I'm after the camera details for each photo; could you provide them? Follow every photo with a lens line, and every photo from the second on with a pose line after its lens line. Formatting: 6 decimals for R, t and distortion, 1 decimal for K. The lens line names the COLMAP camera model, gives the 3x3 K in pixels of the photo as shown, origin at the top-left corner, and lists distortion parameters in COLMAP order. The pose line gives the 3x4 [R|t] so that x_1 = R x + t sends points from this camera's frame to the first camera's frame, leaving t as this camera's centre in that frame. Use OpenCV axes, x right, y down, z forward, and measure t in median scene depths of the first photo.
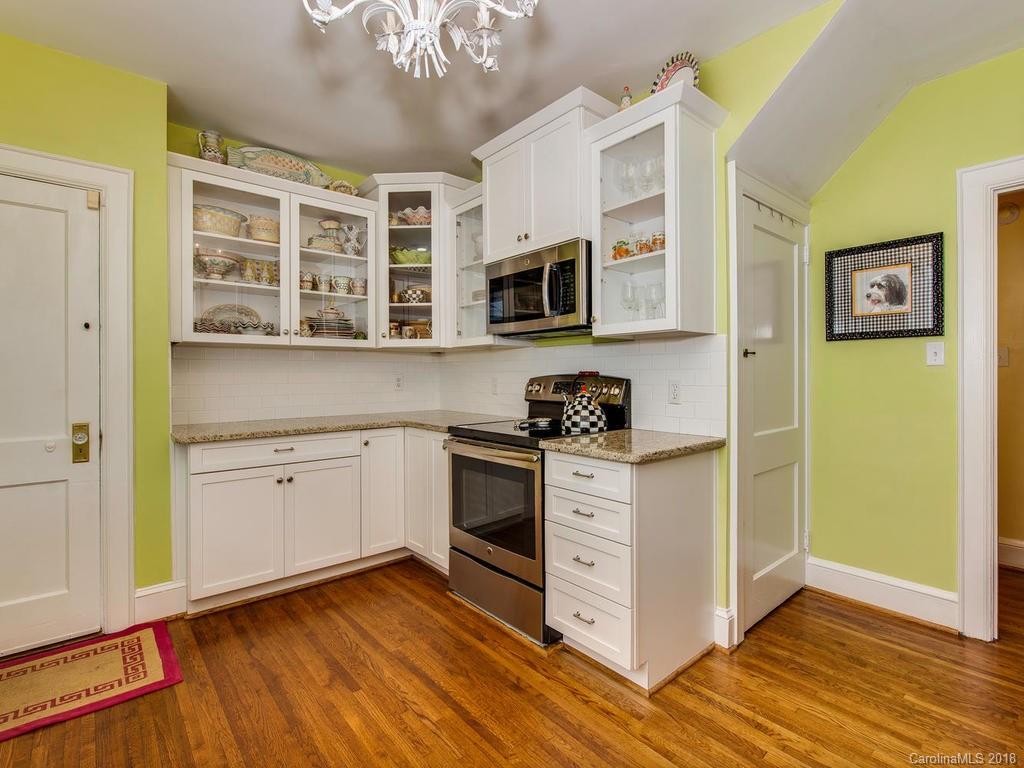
lens RADIAL K [[495.6, 0, 537.1], [0, 495.6, 370.8], [0, 0, 1]] dist [0.001605, -0.003360]
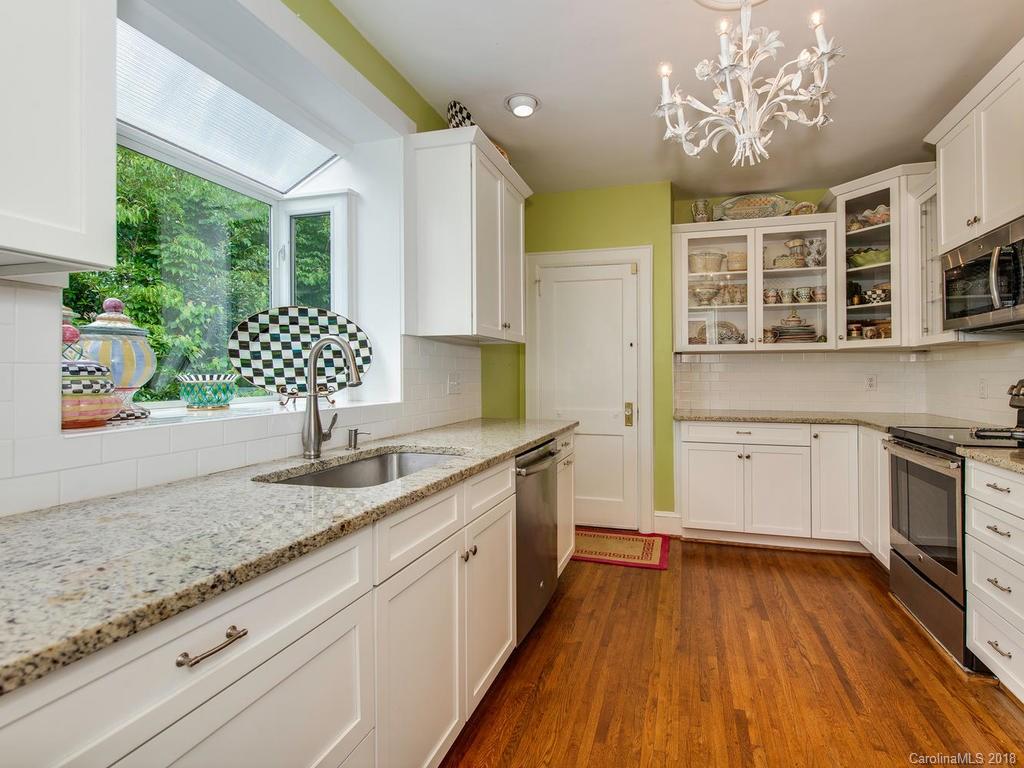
lens RADIAL K [[495.6, 0, 538.8], [0, 495.6, 367.4], [0, 0, 1]] dist [0.001605, -0.003360]
pose [[0.524399, -0.007961, -0.851435, 0.317151], [0.002945, 0.999967, -0.007535, -0.002019], [0.851467, 0.001444, 0.524405, -0.129819]]
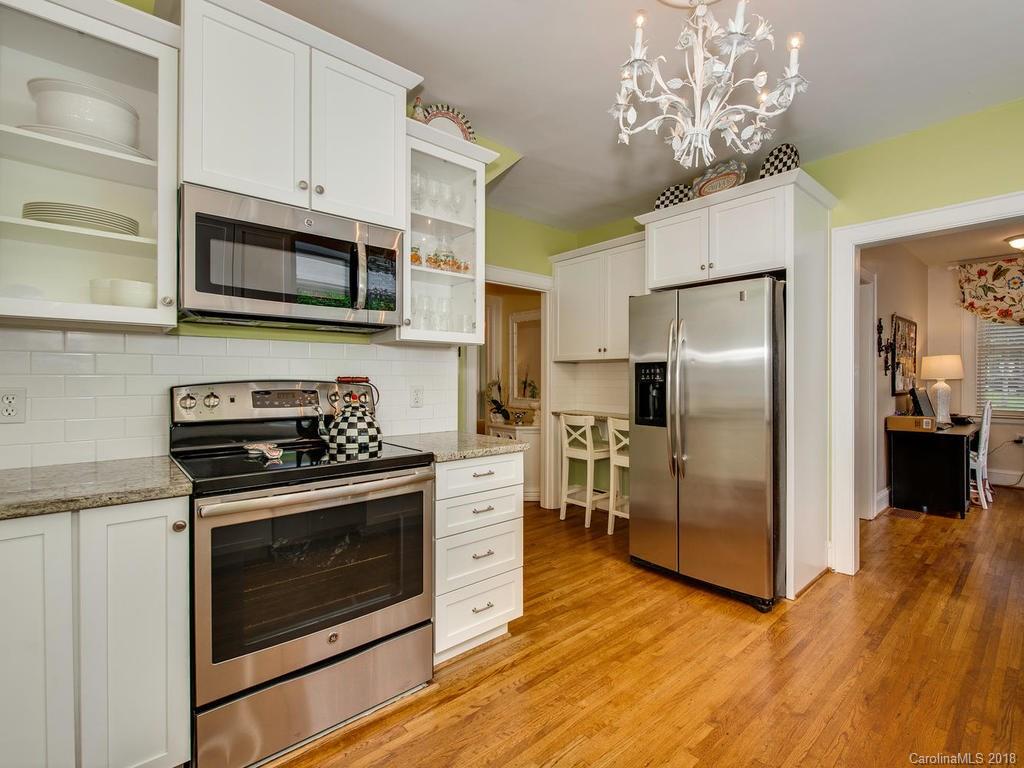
lens RADIAL K [[495.6, 0, 539.8], [0, 495.6, 382.5], [0, 0, 1]] dist [0.001605, -0.003360]
pose [[-0.043670, 0.002873, 0.999042, -0.740779], [-0.006450, 0.999974, -0.003158, 0.011513], [-0.999025, -0.006582, -0.043651, 0.699046]]
